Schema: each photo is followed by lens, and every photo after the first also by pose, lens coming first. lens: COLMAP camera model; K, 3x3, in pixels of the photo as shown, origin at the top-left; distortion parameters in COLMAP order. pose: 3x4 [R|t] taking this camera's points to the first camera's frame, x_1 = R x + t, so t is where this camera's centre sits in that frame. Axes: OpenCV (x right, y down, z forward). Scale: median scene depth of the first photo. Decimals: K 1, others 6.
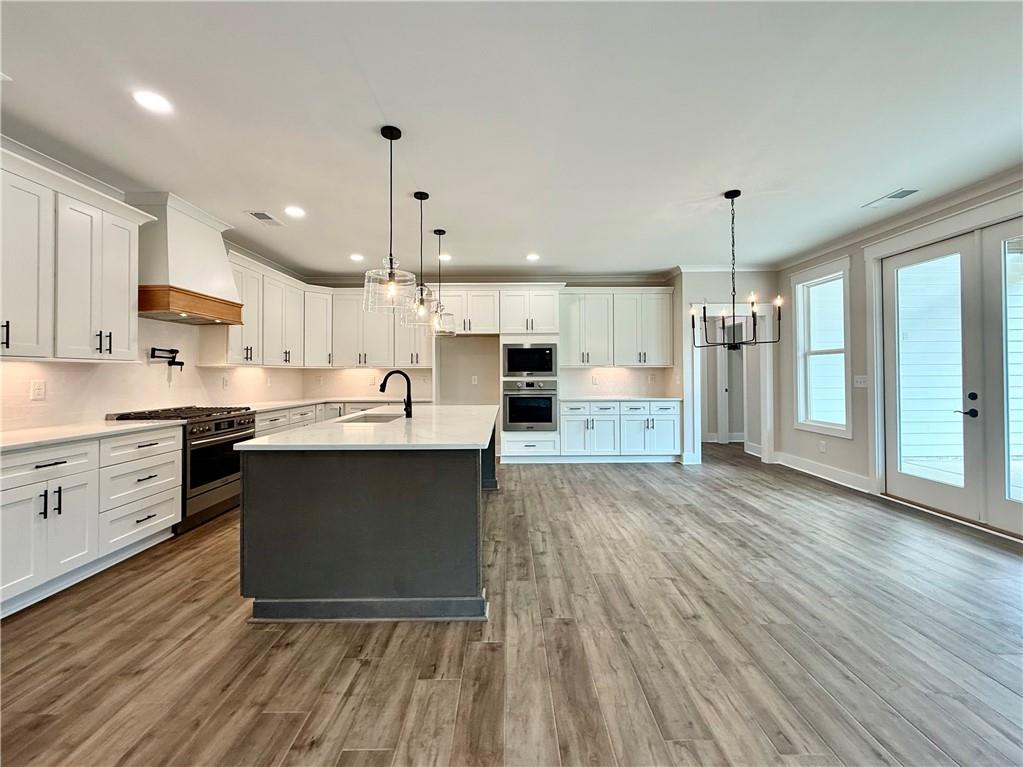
lens RADIAL K [[432.5, 0, 514.2], [0, 432.5, 366.0], [0, 0, 1]] dist [0.001959, 0.000289]
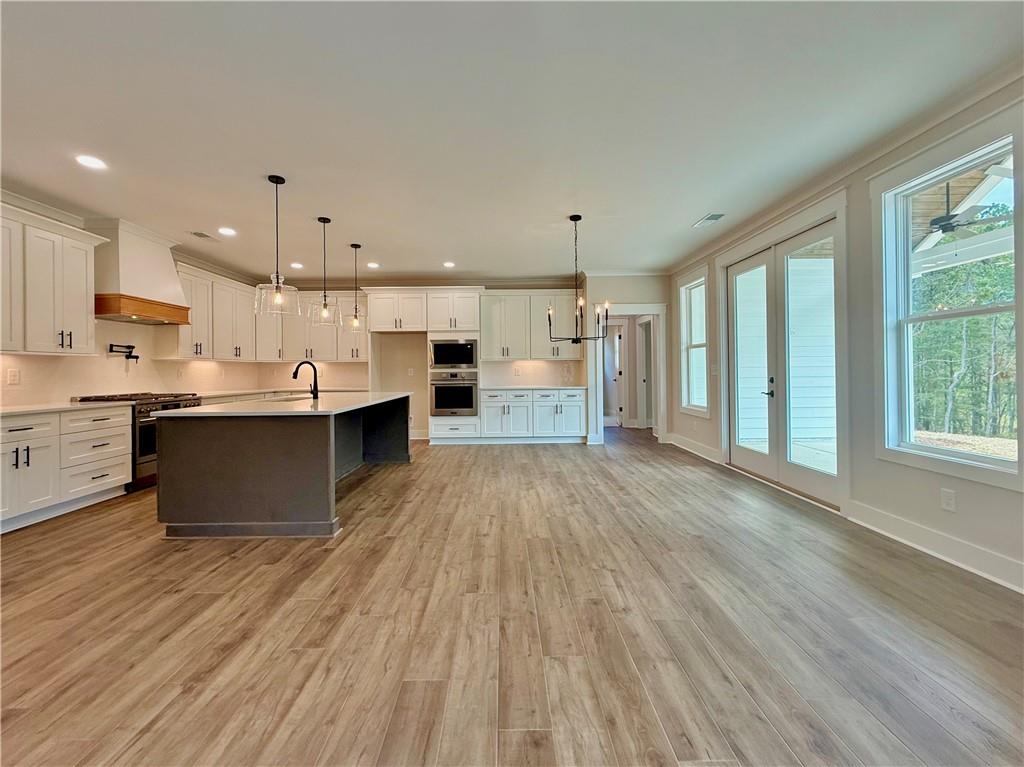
lens RADIAL K [[431.5, 0, 510.5], [0, 431.5, 367.4], [0, 0, 1]] dist [0.001363, 0.000220]
pose [[0.999990, -0.004352, 0.000808, 0.285389], [0.004342, 0.999927, 0.011308, 0.014594], [-0.000857, -0.011304, 0.999936, -0.217040]]
